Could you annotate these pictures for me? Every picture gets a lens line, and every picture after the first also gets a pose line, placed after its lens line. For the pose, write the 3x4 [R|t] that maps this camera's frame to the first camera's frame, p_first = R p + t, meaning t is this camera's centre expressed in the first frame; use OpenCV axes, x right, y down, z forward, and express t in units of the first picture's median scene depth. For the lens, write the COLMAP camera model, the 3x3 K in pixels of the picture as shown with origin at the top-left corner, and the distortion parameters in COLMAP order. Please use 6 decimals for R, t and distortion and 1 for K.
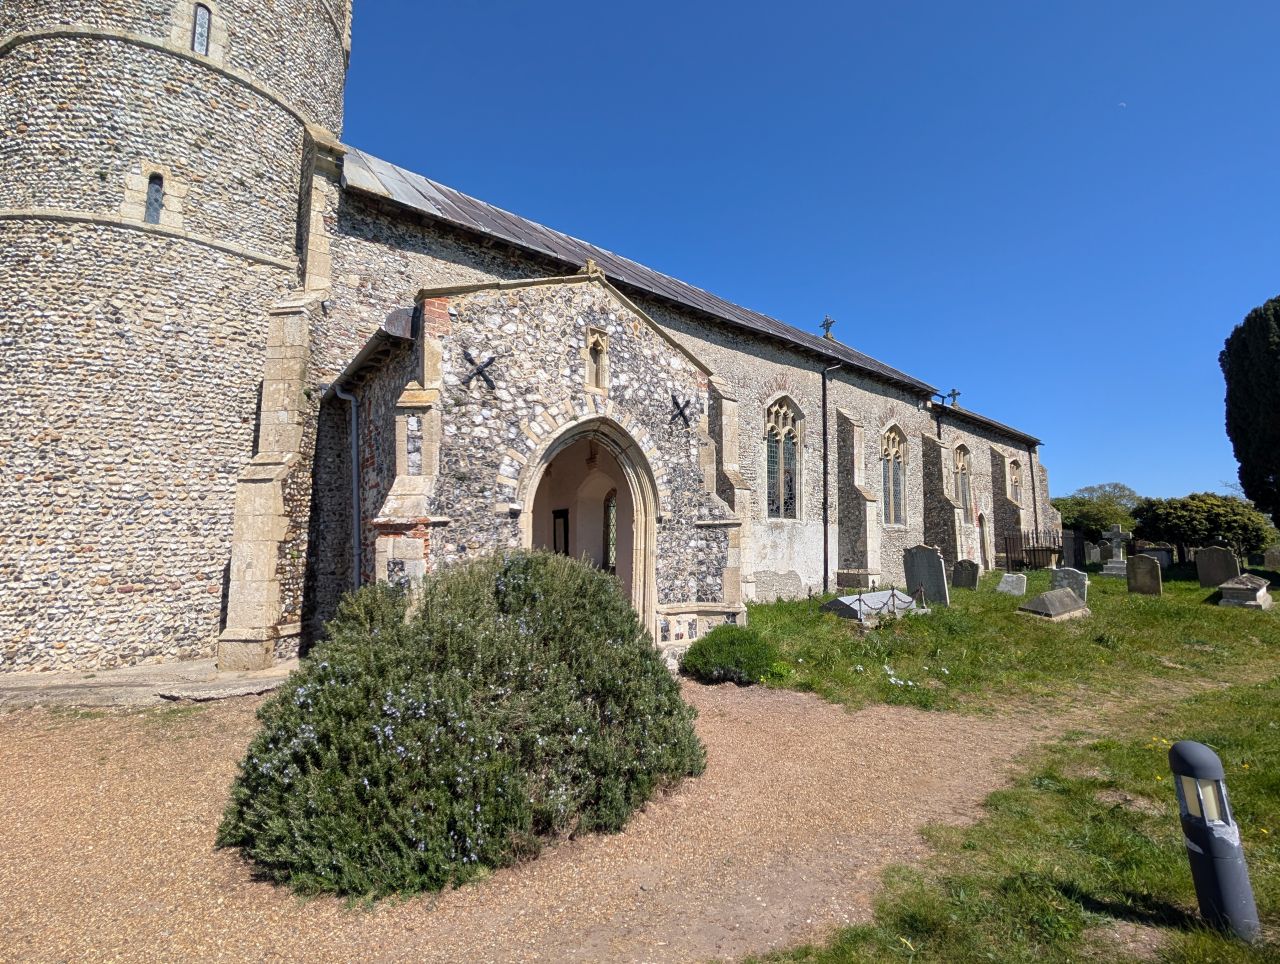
lens RADIAL K [[497.2, 0, 640.0], [0, 497.2, 482.0], [0, 0, 1]] dist [0.001337, -0.000011]
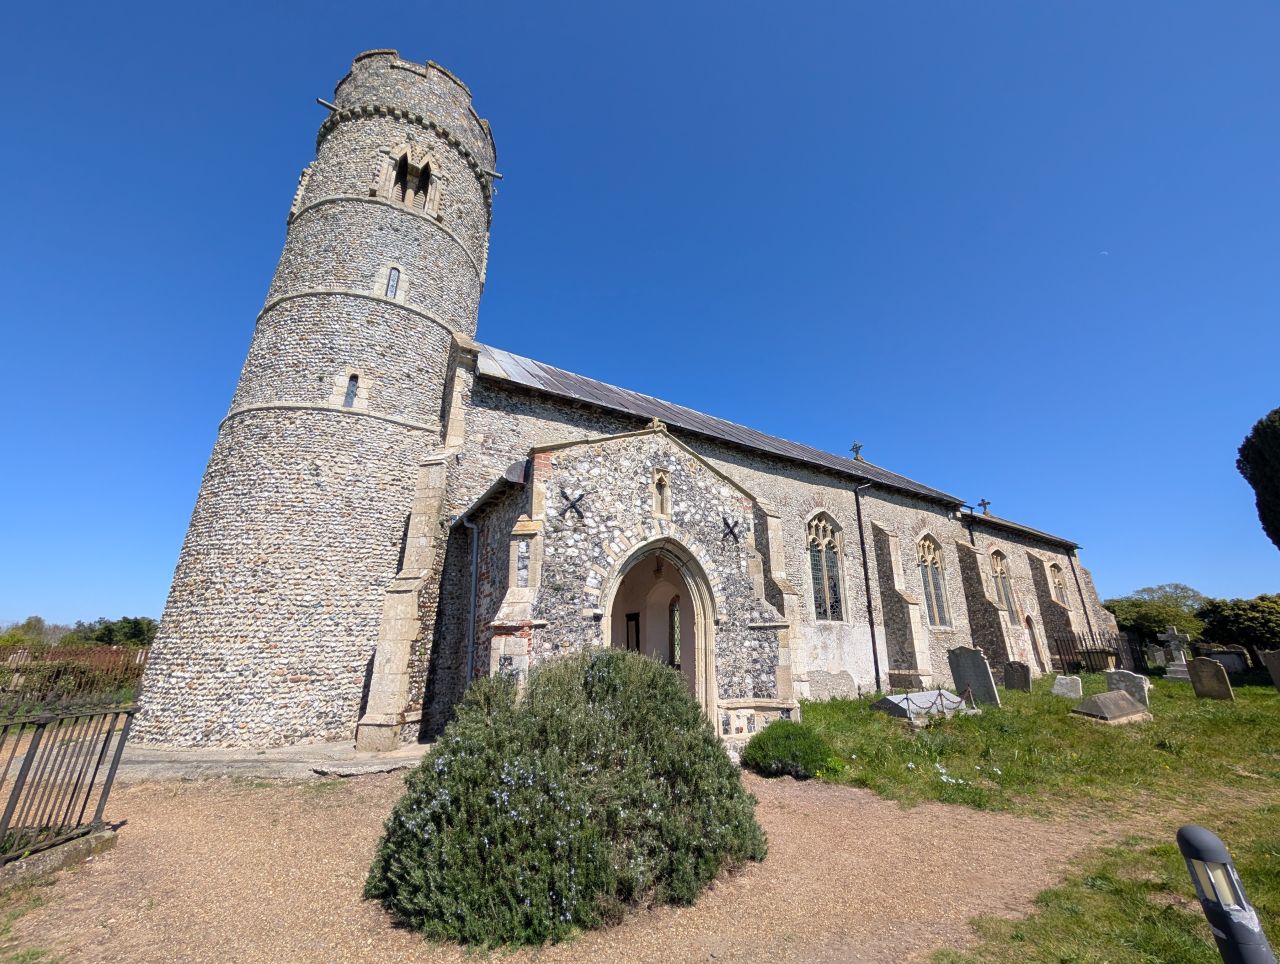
lens RADIAL K [[497.2, 0, 640.0], [0, 497.2, 482.0], [0, 0, 1]] dist [0.001337, -0.000011]
pose [[0.992568, -0.034254, -0.116768, 0.007504], [0.010845, 0.980645, -0.195494, -0.022559], [0.121205, 0.192775, 0.973729, -0.238125]]
